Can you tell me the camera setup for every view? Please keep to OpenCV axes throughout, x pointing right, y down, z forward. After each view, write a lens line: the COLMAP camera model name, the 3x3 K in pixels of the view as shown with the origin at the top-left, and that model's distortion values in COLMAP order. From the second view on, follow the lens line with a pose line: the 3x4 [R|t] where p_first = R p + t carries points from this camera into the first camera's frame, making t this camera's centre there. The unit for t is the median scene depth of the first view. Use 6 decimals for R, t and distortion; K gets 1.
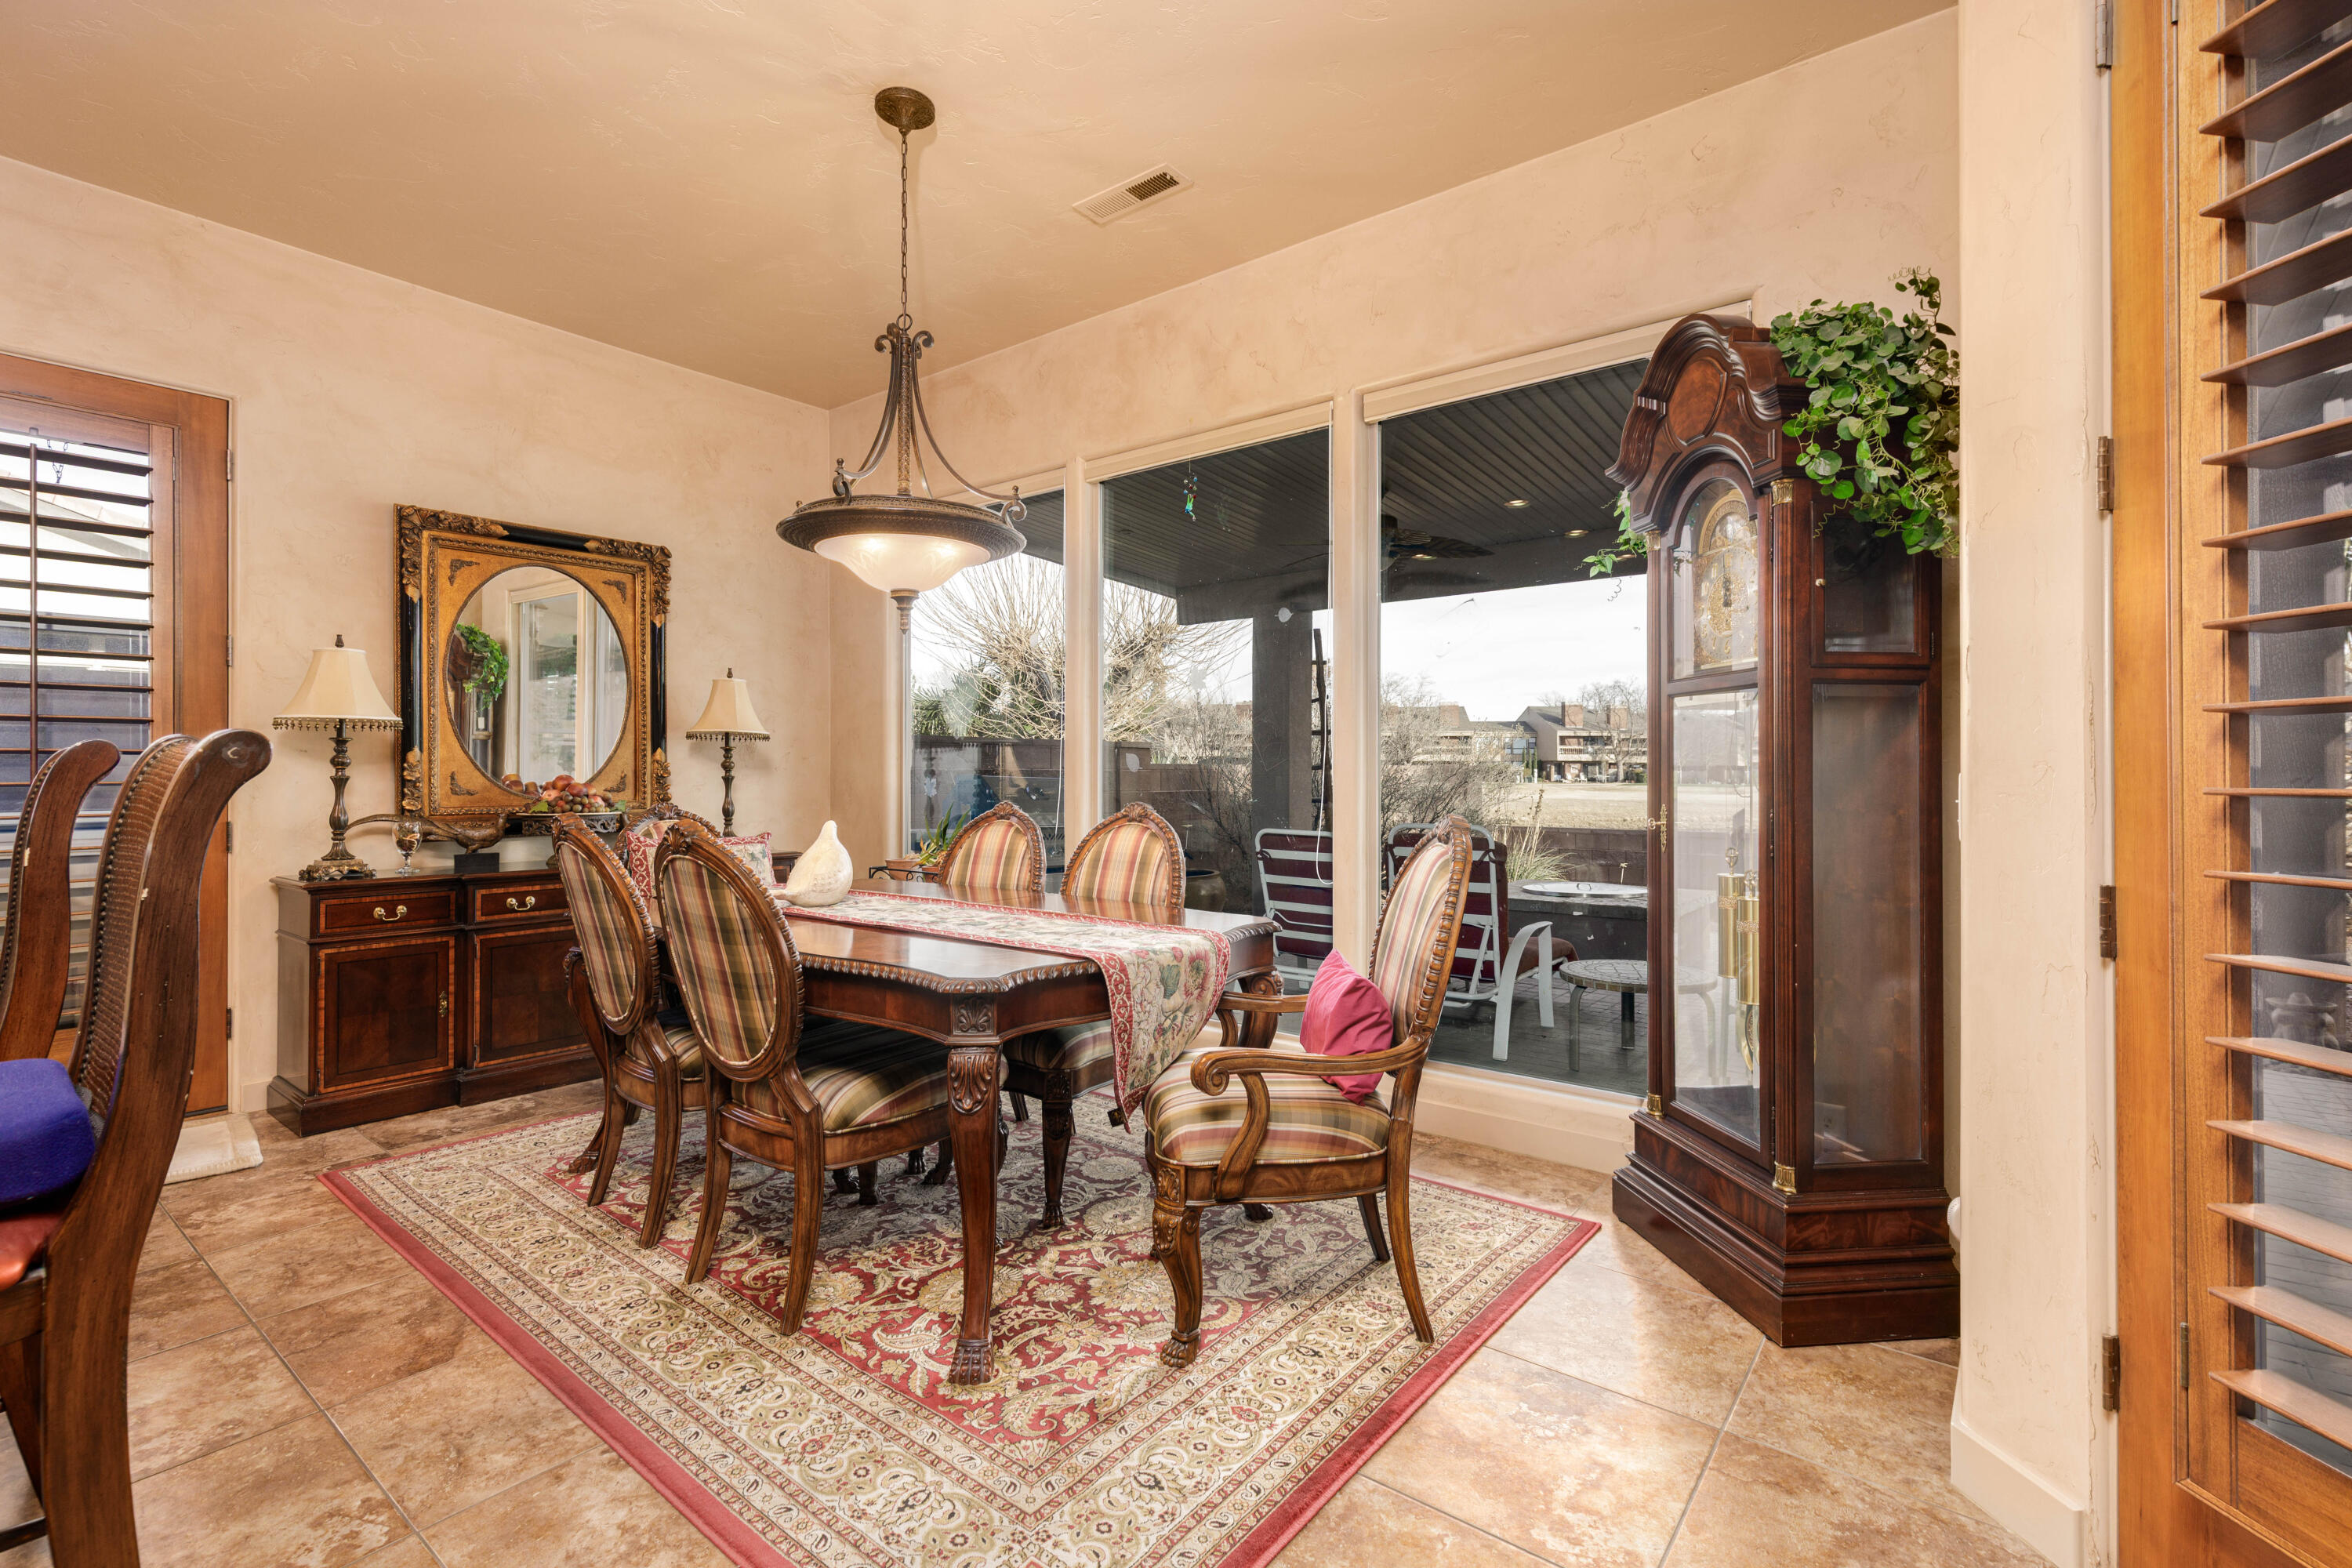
lens RADIAL K [[1057.5, 0, 1168.4], [0, 1057.5, 761.4], [0, 0, 1]] dist [0.004106, 0.000289]
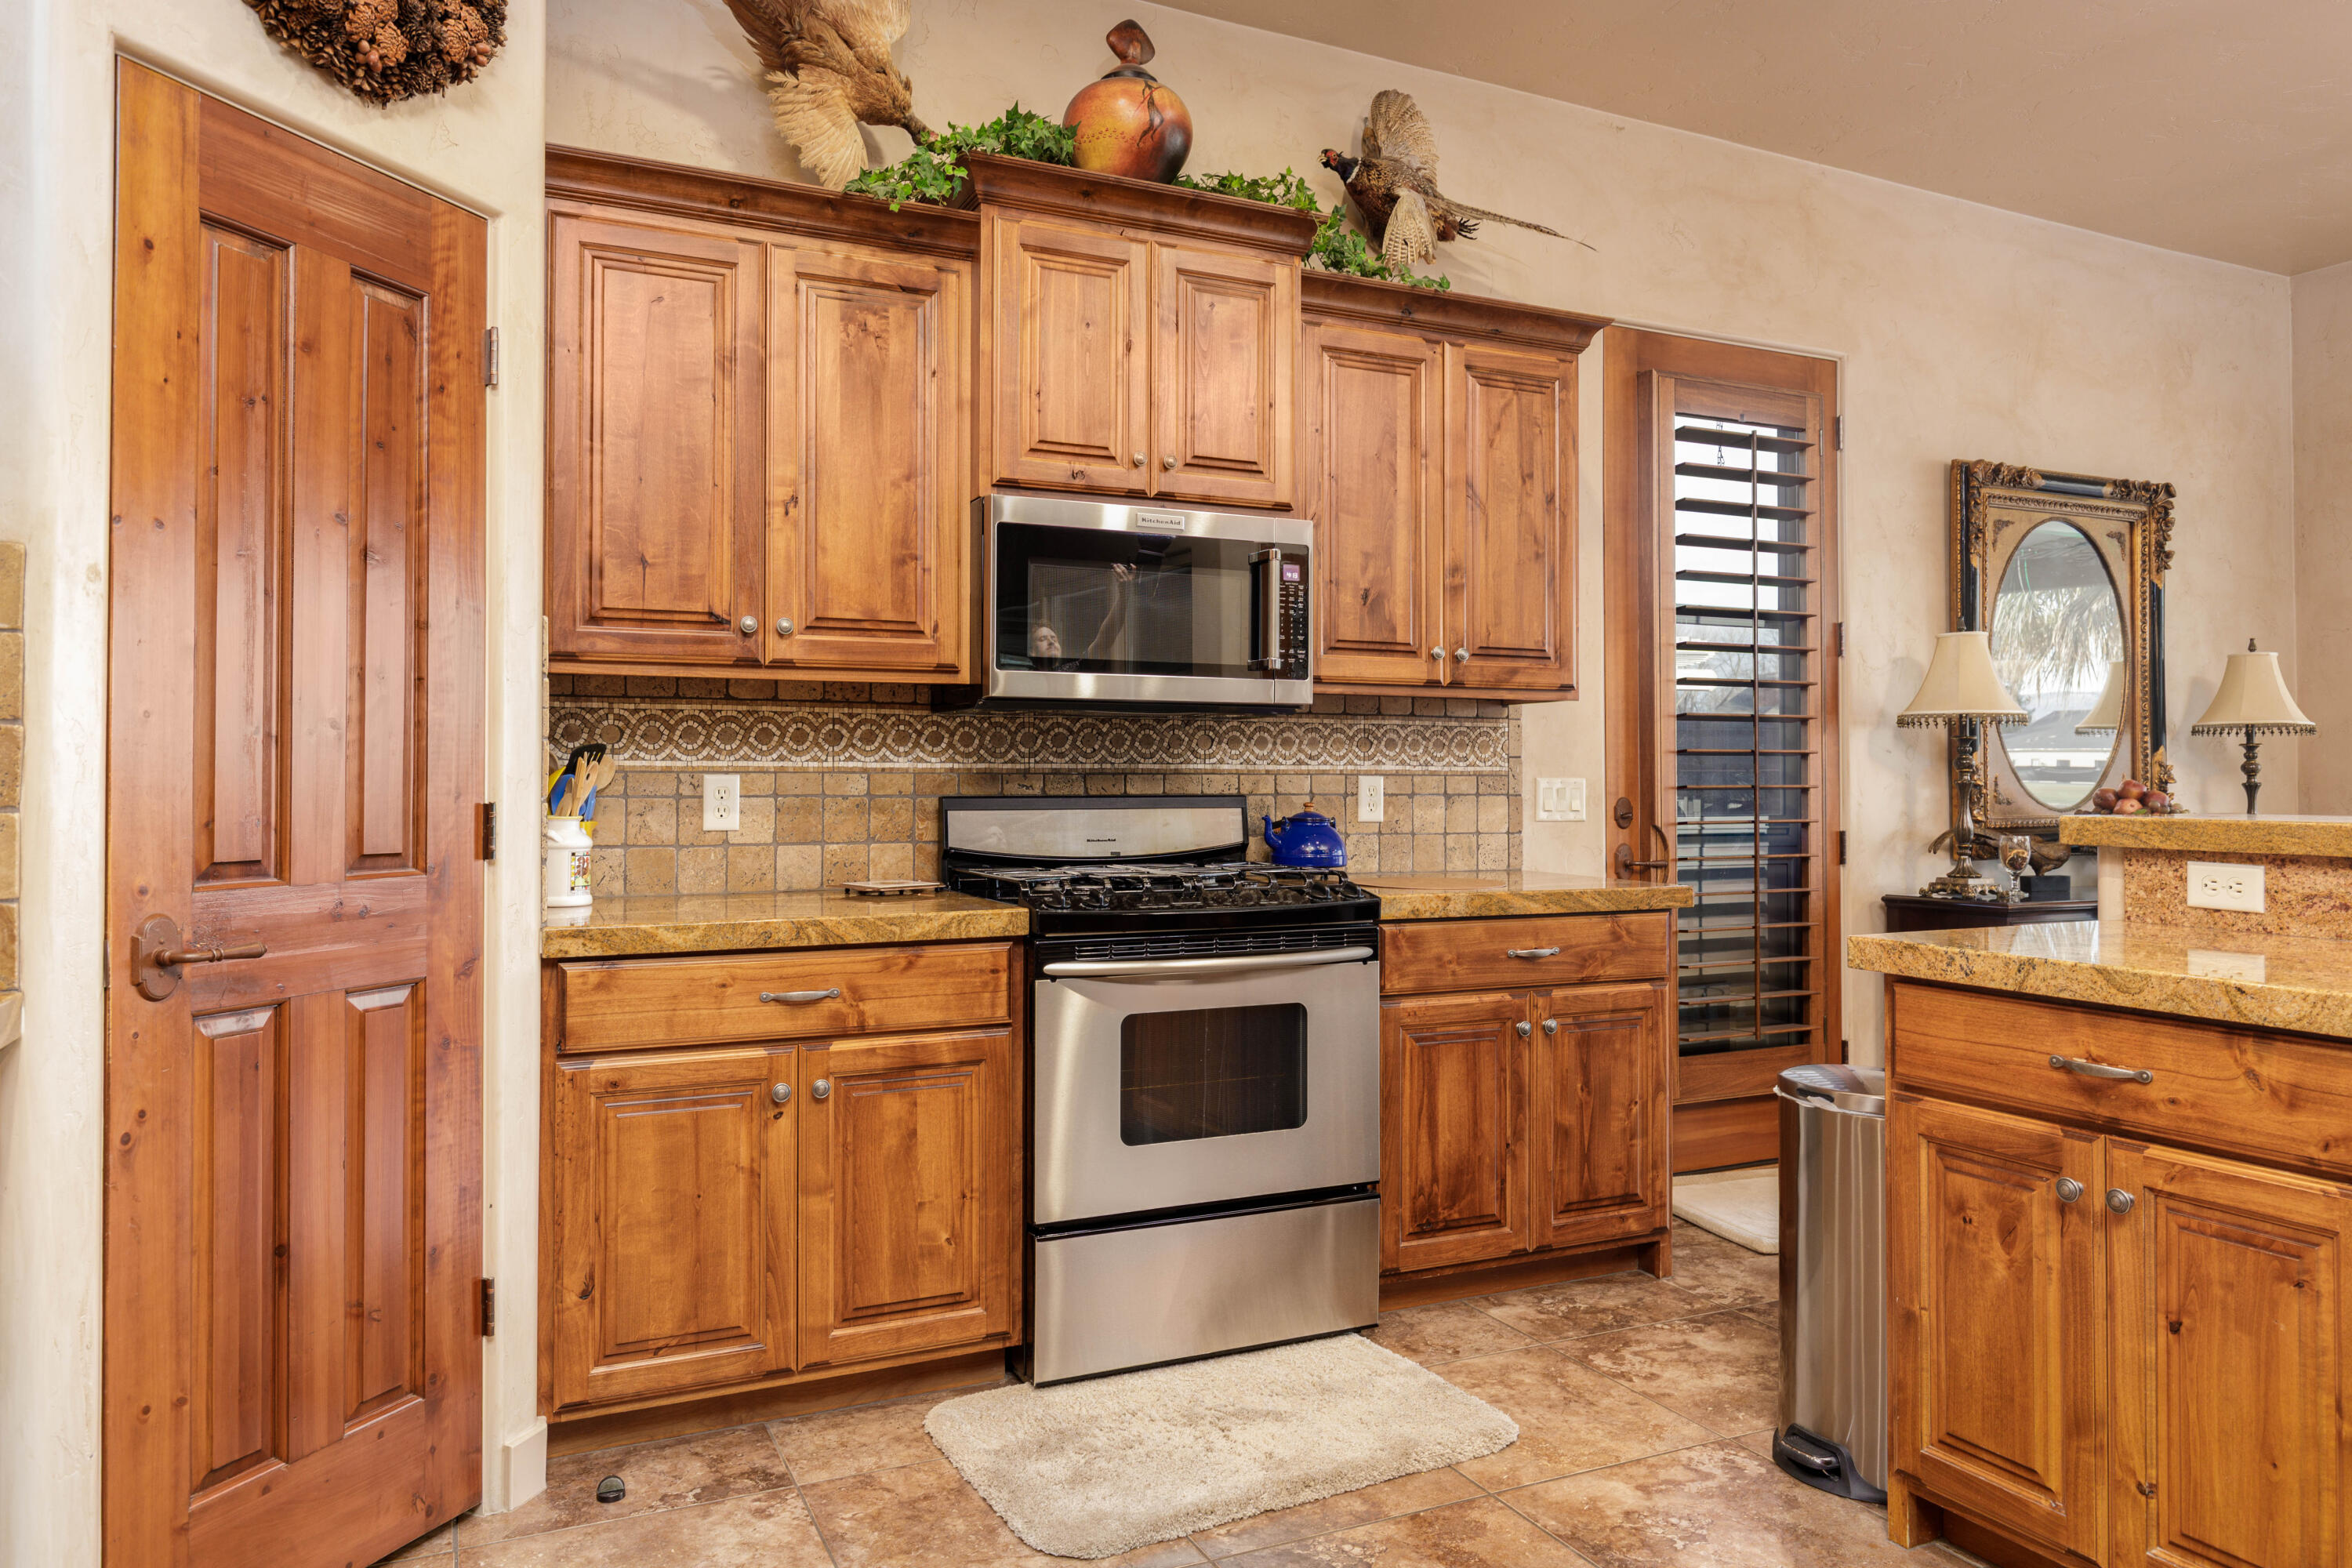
lens RADIAL K [[1549.3, 0, 1178.1], [0, 1549.3, 771.1], [0, 0, 1]] dist [-0.008003, -0.002323]
pose [[0.896154, -0.001909, -0.443740, -0.719912], [0.002563, 0.999996, 0.000875, 0.003158], [0.443737, -0.001922, 0.896155, -0.371267]]
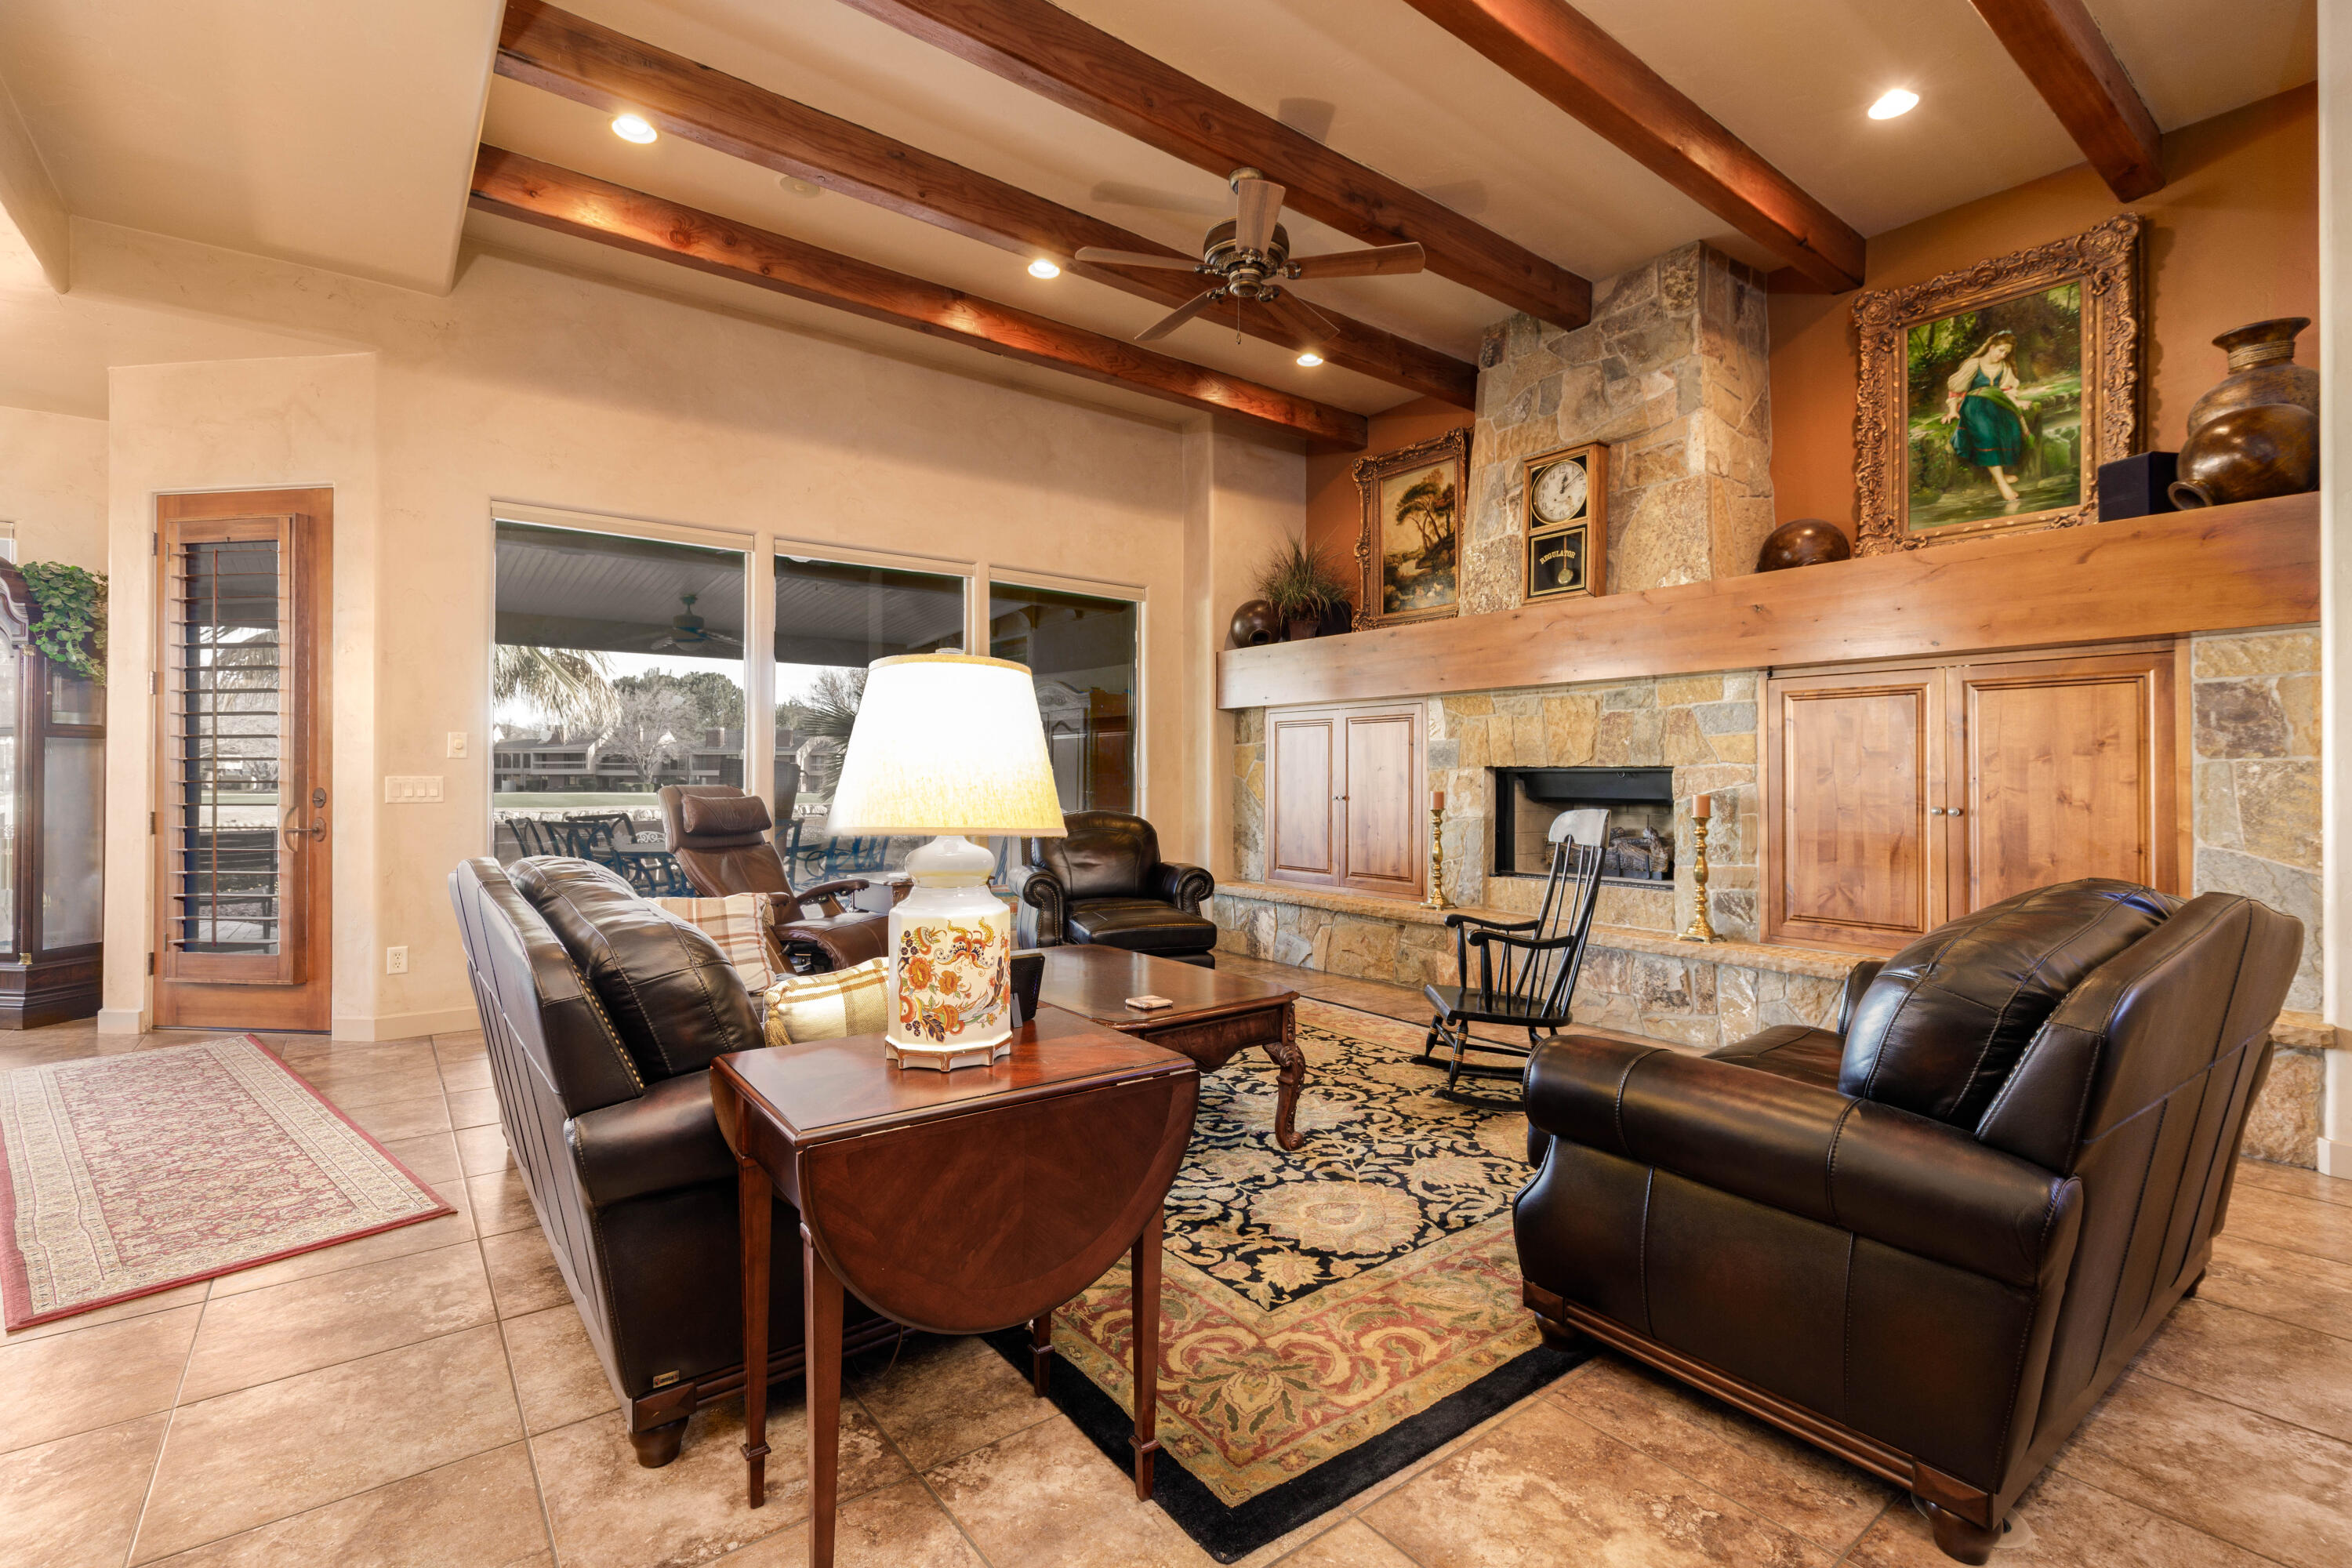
lens RADIAL K [[1057.5, 0, 1184.4], [0, 1057.5, 772.5], [0, 0, 1]] dist [0.004106, 0.000289]
pose [[0.251493, 0.005095, 0.967846, -0.531707], [-0.011188, 0.999935, -0.002357, -0.009206], [-0.967794, -0.010235, 0.251534, -1.046706]]
